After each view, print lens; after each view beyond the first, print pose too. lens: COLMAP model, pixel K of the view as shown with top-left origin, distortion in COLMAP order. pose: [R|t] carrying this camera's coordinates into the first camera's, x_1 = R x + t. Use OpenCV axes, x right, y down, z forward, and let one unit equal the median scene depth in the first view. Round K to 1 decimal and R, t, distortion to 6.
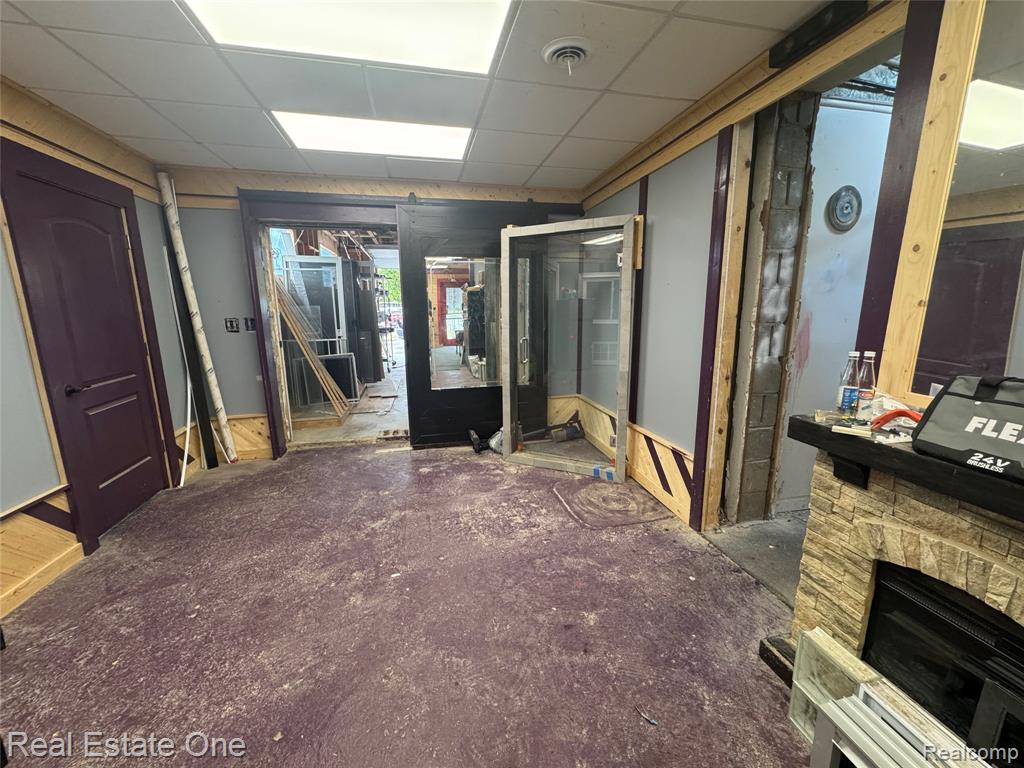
lens RADIAL K [[405.9, 0, 511.5], [0, 405.9, 382.0], [0, 0, 1]] dist [0.002076, -0.000127]
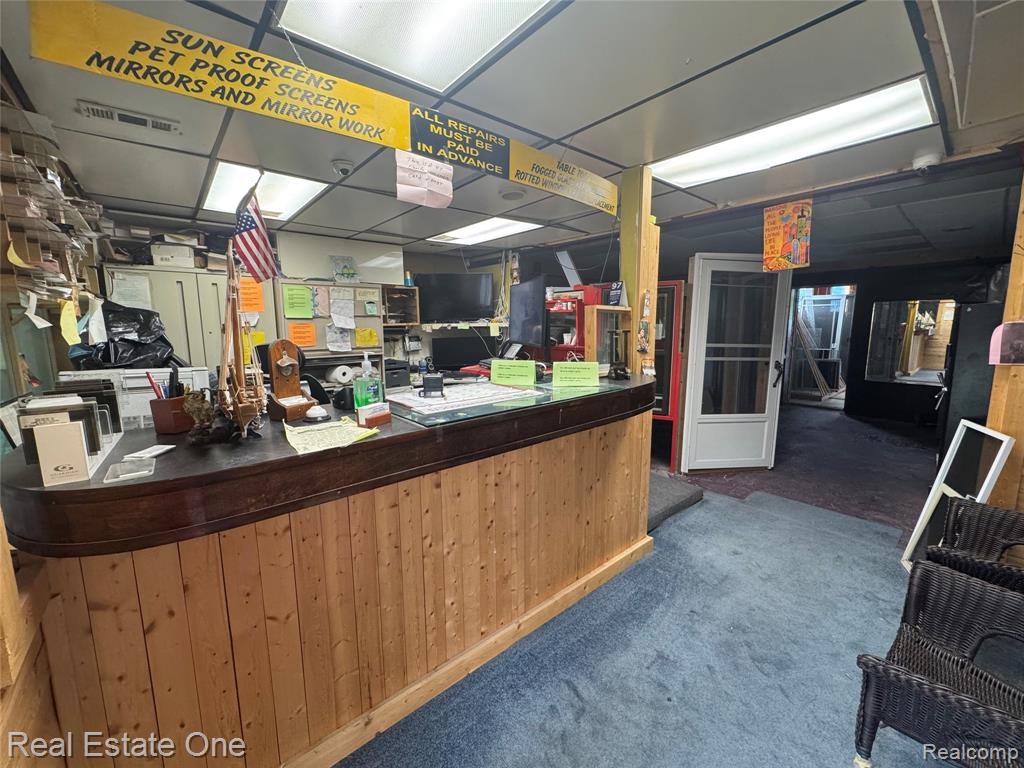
lens RADIAL K [[405.9, 0, 507.4], [0, 405.9, 382.2], [0, 0, 1]] dist [0.002076, -0.000127]
pose [[0.475517, 0.136448, -0.869060, 0.343244], [-0.173476, 0.983044, 0.059425, 0.135463], [0.862432, 0.122503, 0.491125, -0.799120]]
